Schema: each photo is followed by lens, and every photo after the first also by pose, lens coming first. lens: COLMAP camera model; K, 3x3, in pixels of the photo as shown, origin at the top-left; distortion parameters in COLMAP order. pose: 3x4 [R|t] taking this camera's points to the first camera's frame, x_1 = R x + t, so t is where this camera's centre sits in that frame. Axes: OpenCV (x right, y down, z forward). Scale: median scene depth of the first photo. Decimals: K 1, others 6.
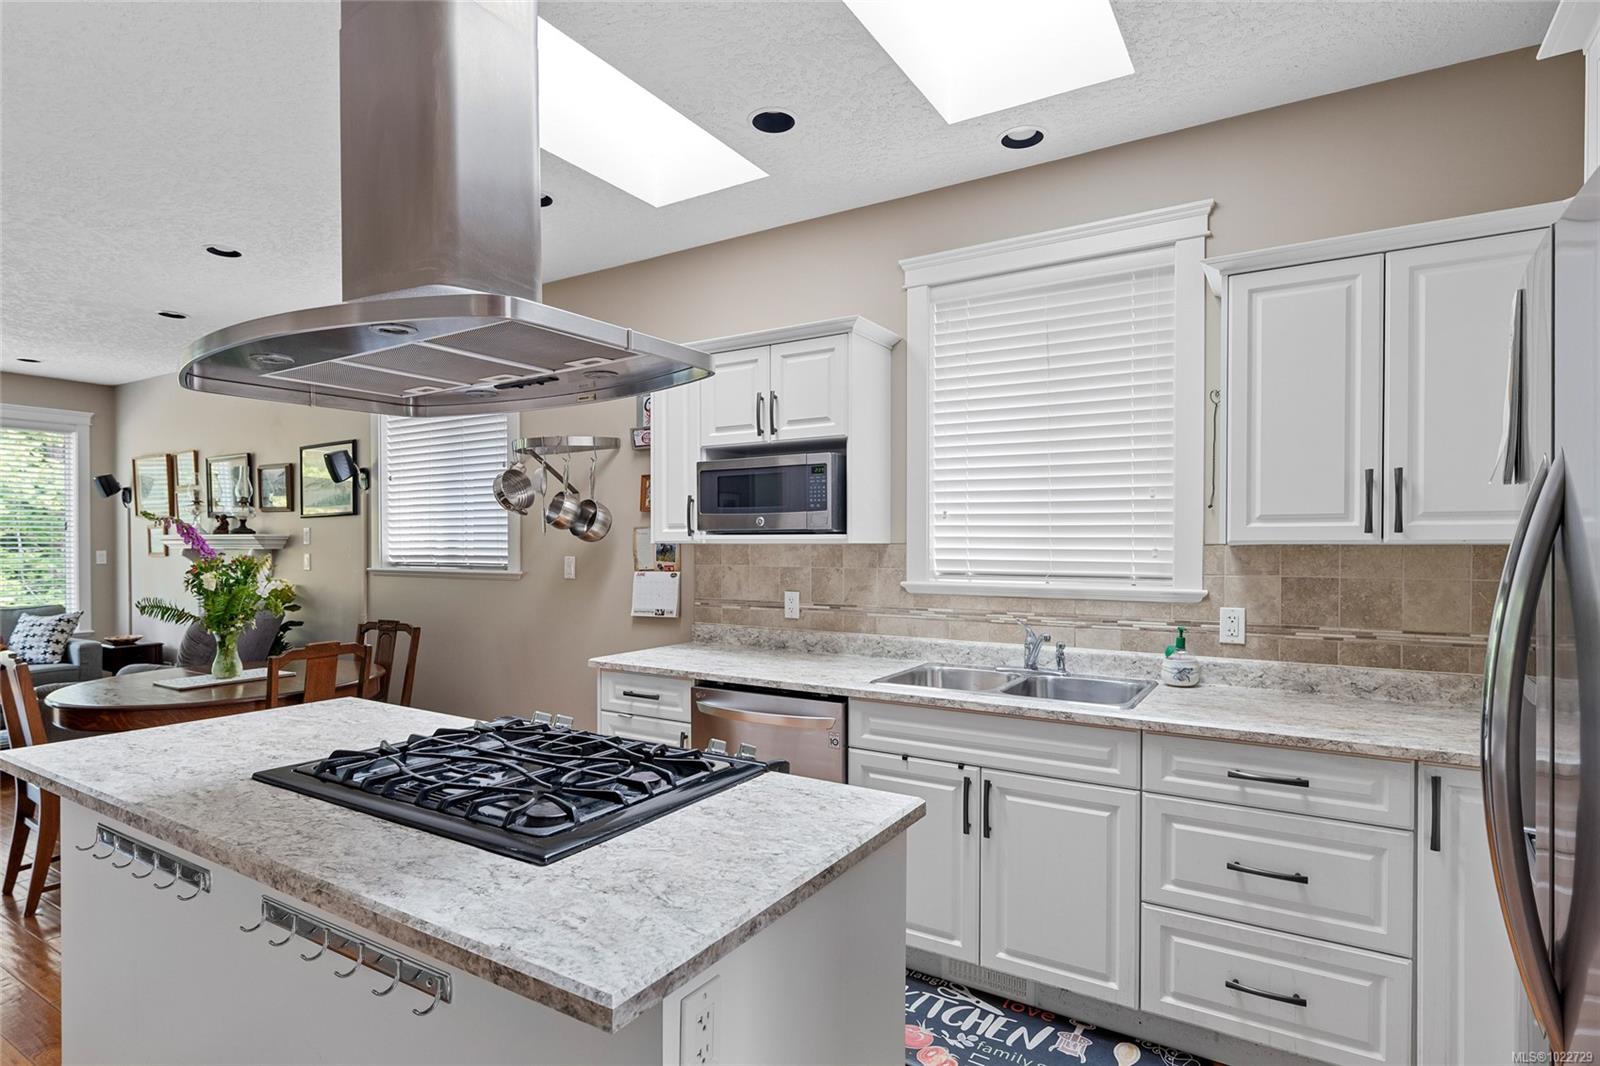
lens RADIAL K [[804.5, 0, 787.6], [0, 804.5, 546.1], [0, 0, 1]] dist [0.004106, -0.000970]
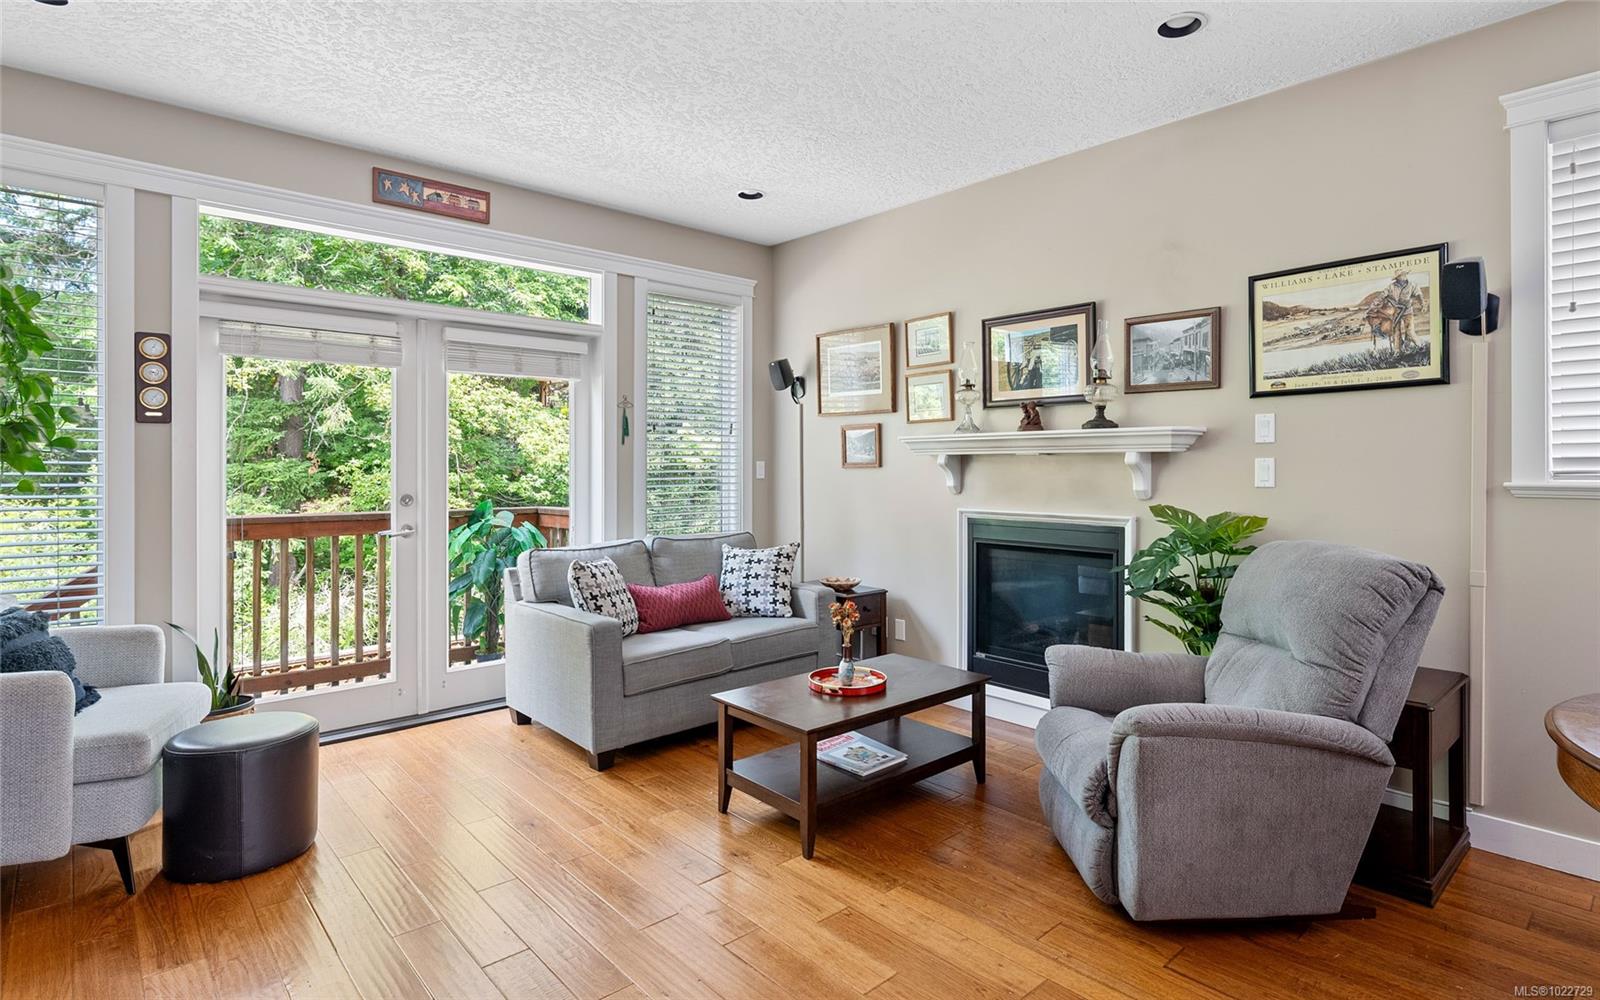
lens RADIAL K [[800.4, 0, 821.5], [0, 800.4, 470.4], [0, 0, 1]] dist [-0.014708, 0.004761]
pose [[0.963024, 0.000463, -0.269415, -1.195603], [-0.000338, 1.000000, 0.000509, 0.028112], [0.269415, -0.000399, 0.963024, 0.574285]]
